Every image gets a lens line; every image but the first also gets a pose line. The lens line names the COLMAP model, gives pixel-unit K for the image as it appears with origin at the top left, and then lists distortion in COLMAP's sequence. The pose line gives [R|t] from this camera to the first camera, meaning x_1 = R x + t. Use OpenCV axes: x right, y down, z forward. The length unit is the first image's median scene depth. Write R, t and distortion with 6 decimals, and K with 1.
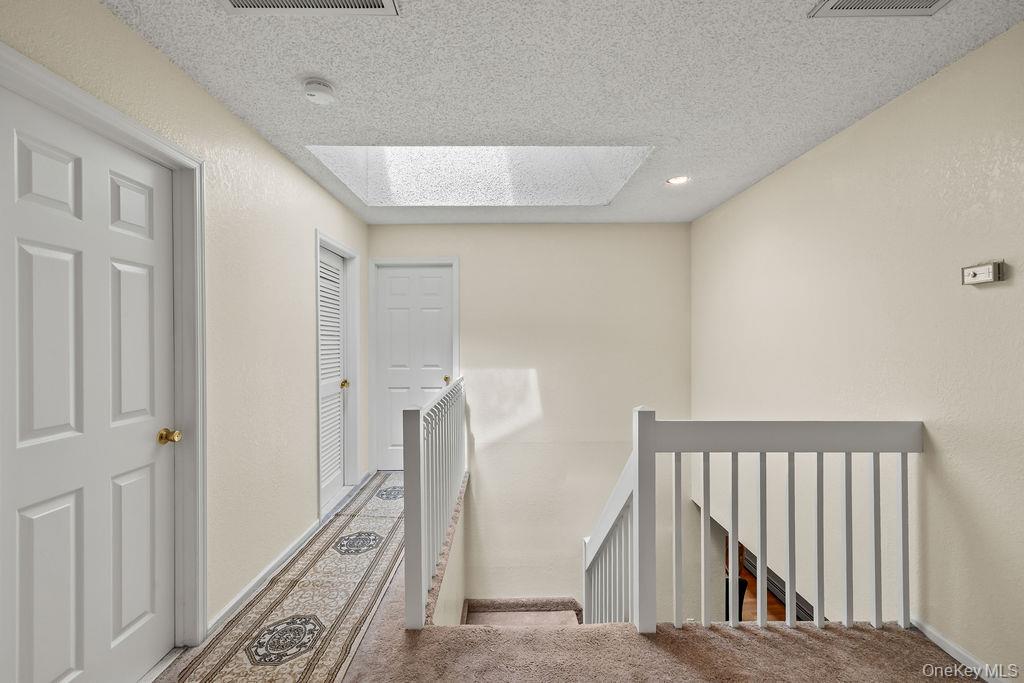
lens RADIAL K [[437.7, 0, 509.2], [0, 437.7, 336.1], [0, 0, 1]] dist [0.000303, 0.000030]
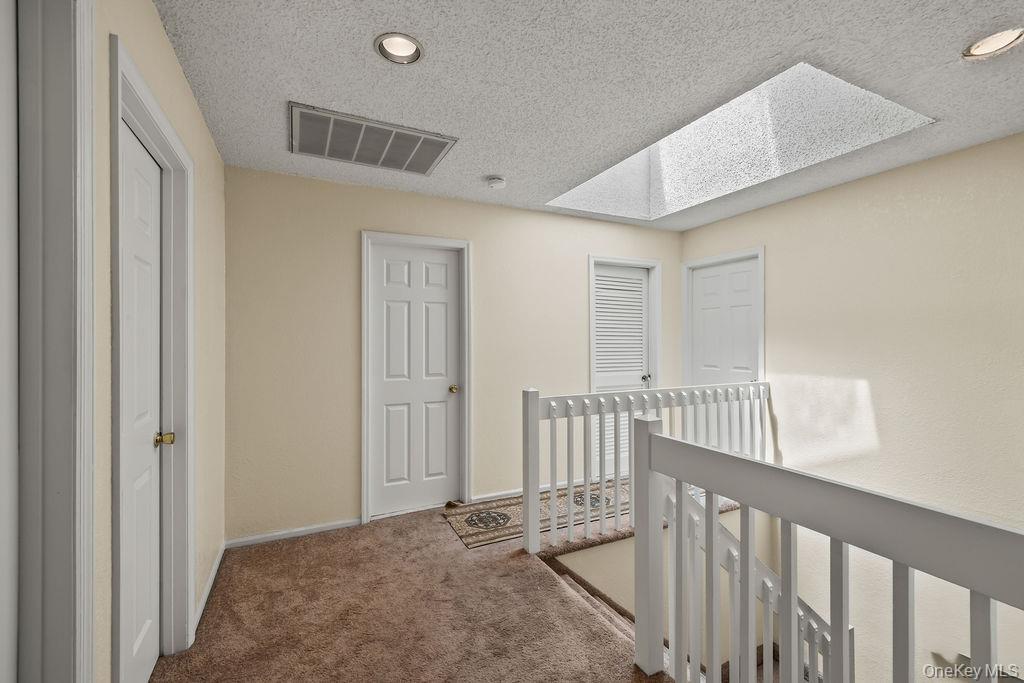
lens RADIAL K [[431.6, 0, 510.4], [0, 431.6, 338.6], [0, 0, 1]] dist [-0.001208, 0.000043]
pose [[0.432106, -0.003546, -0.901816, 0.936076], [0.007822, 0.999969, -0.000184, 0.005091], [0.901789, -0.006974, 0.432120, 0.350041]]
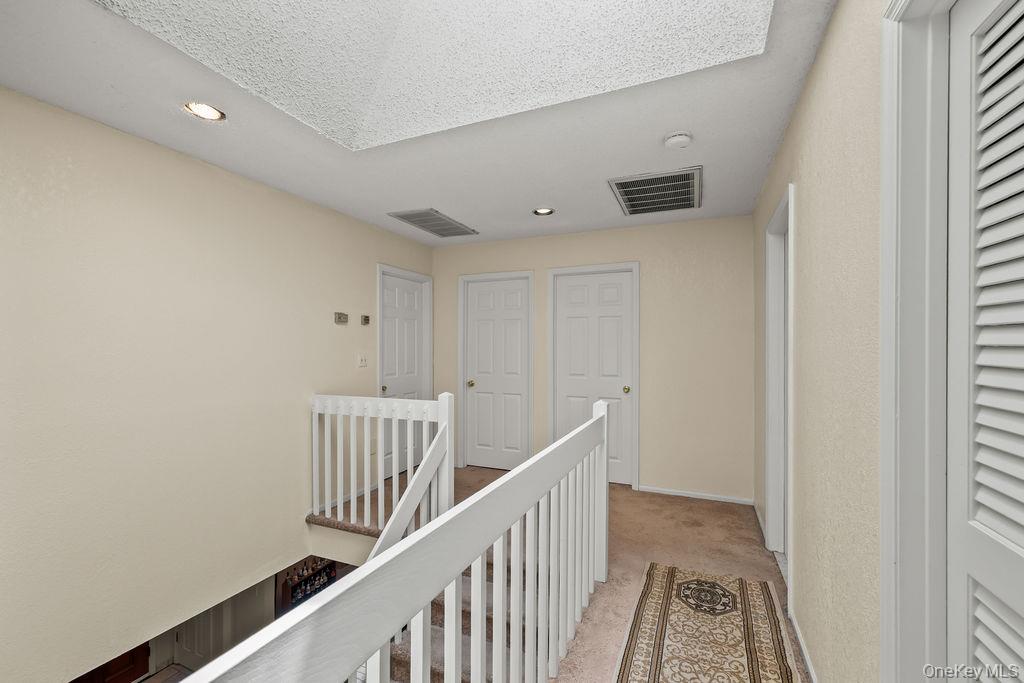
lens RADIAL K [[431.6, 0, 510.4], [0, 431.6, 338.6], [0, 0, 1]] dist [-0.001208, 0.000043]
pose [[-0.910291, 0.008680, 0.413877, -0.481099], [-0.002707, 0.999634, -0.026920, 0.018928], [-0.413959, -0.025625, -0.909935, 2.152569]]
